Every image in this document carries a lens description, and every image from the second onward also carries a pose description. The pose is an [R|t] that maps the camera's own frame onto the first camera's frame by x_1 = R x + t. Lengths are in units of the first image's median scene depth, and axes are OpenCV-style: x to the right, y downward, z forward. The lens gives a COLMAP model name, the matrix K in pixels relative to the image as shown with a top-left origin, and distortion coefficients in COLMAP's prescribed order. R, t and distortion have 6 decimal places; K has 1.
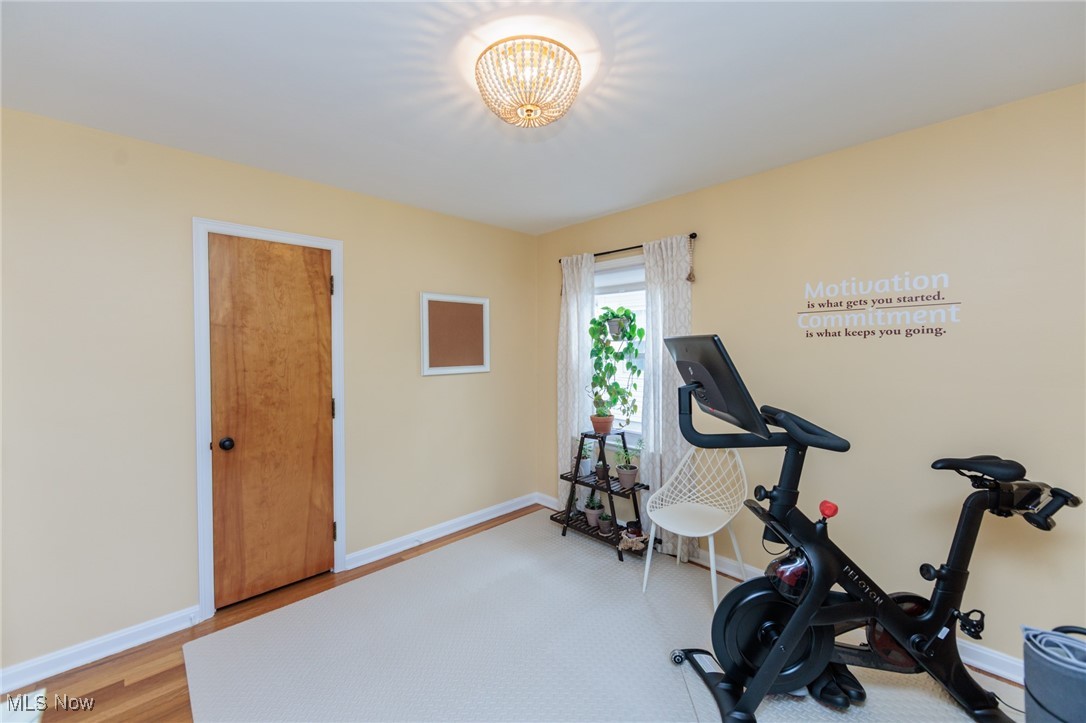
lens RADIAL K [[423.9, 0, 542.4], [0, 423.9, 355.5], [0, 0, 1]] dist [-0.000736, -0.000231]
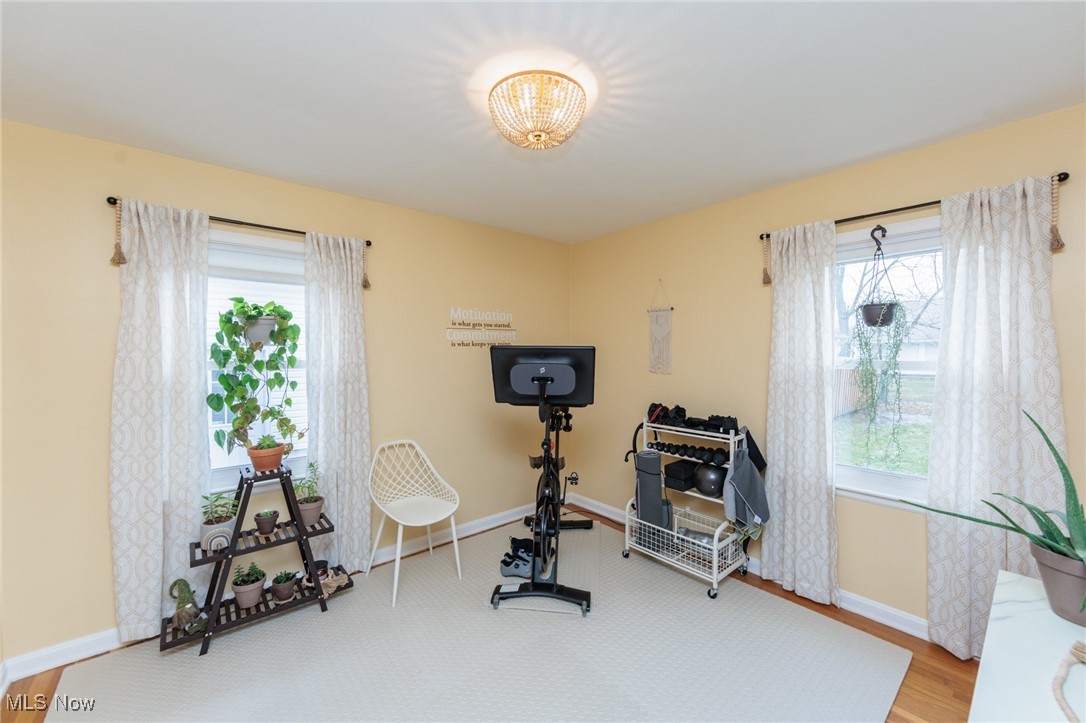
lens RADIAL K [[423.9, 0, 542.4], [0, 423.9, 355.5], [0, 0, 1]] dist [-0.000736, -0.000231]
pose [[0.066142, -0.011755, 0.997741, -0.576926], [0.016291, 0.999810, 0.010699, -0.018069], [-0.997677, 0.015546, 0.066321, 0.481472]]
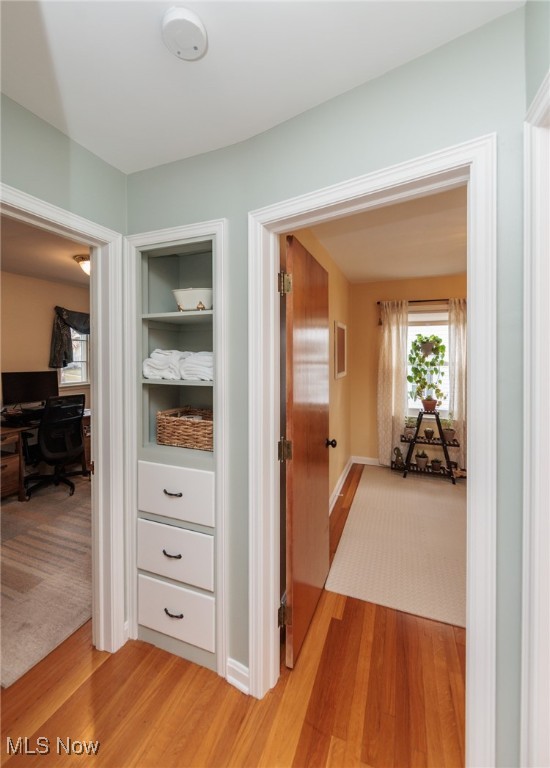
lens RADIAL K [[329.3, 0, 273.5], [0, 329.3, 358.3], [0, 0, 1]] dist [-0.001171, -0.000032]
pose [[0.907467, -0.003133, 0.420111, -0.973259], [0.006806, 0.999951, -0.007245, -0.017459], [-0.420067, 0.009434, 0.907444, 0.092116]]
